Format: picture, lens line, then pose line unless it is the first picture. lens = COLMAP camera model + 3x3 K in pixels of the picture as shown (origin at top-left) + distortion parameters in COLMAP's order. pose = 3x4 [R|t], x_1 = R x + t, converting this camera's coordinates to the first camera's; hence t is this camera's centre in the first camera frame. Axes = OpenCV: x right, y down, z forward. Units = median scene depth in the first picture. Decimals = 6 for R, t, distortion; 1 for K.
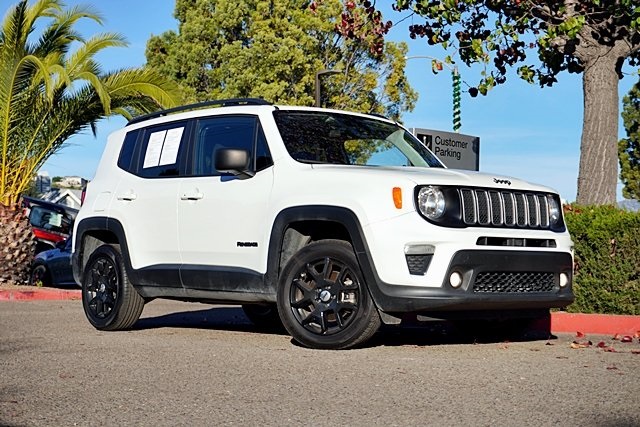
lens RADIAL K [[1150.2, 0, 321.7], [0, 1150.2, 213.8], [0, 0, 1]] dist [-0.006774, 0.000000]
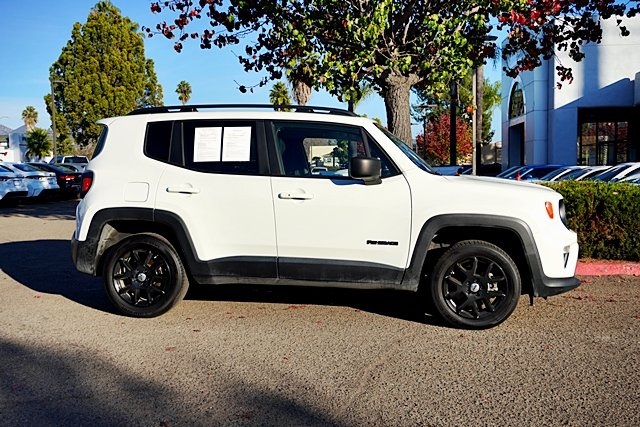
lens RADIAL K [[637.2, 0, 319.7], [0, 637.2, 215.1], [0, 0, 1]] dist [0.017549, 0.000000]
pose [[0.733192, -0.048558, 0.678285, -0.541699], [-0.036981, 0.993124, 0.111072, -0.069955], [-0.679015, -0.106520, 0.726355, 0.579646]]
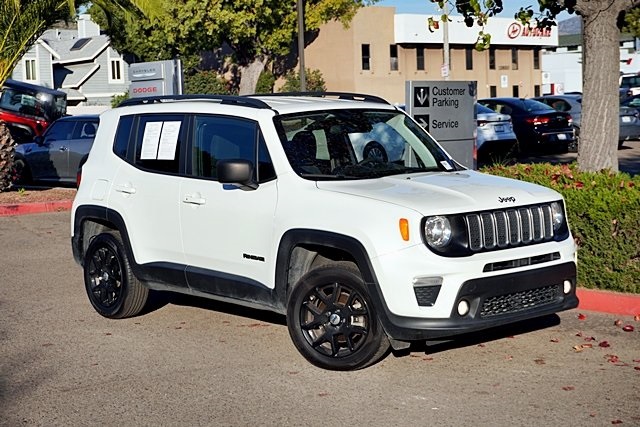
lens RADIAL K [[1200.3, 0, 322.1], [0, 1200.3, 218.9], [0, 0, 1]] dist [0.017253, 0.000000]
pose [[0.999289, -0.034568, 0.015028, -0.019501], [0.031797, 0.987182, 0.156398, -0.168948], [-0.020241, -0.155809, 0.987580, -0.033304]]
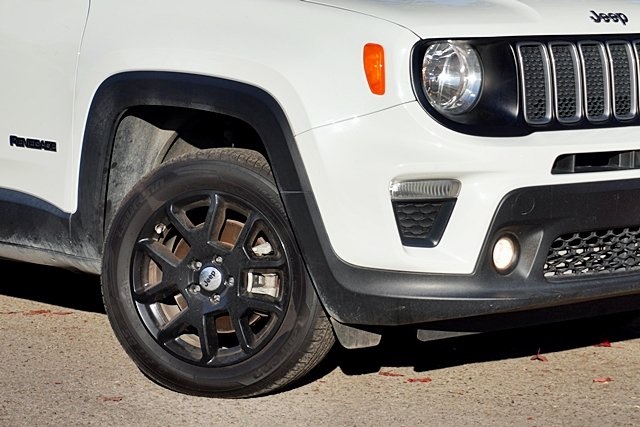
lens RADIAL K [[2267.4, 0, 318.5], [0, 2267.4, 211.9], [0, 0, 1]] dist [0.015941, 0.000000]
pose [[0.998351, -0.006237, 0.057072, -0.004697], [-0.002673, 0.987955, 0.154716, -0.083106], [-0.057349, -0.154614, 0.986309, 0.125350]]
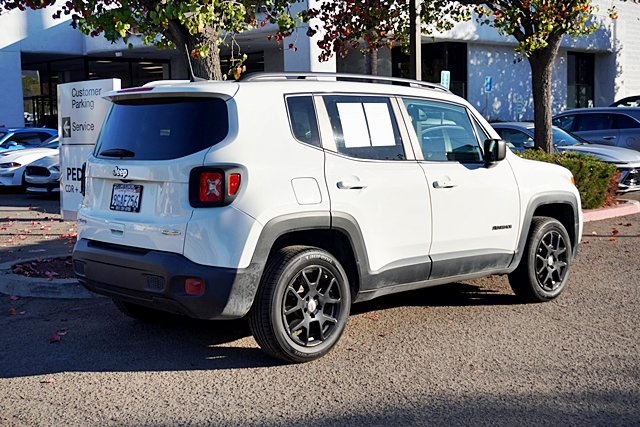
lens RADIAL K [[884.5, 0, 319.5], [0, 884.5, 211.8], [0, 0, 1]] dist [-0.022104, 0.000000]
pose [[-0.053463, -0.096401, 0.993906, -0.908566], [-0.049138, 0.994377, 0.093803, -0.060580], [-0.997360, -0.043823, -0.057900, 1.225351]]
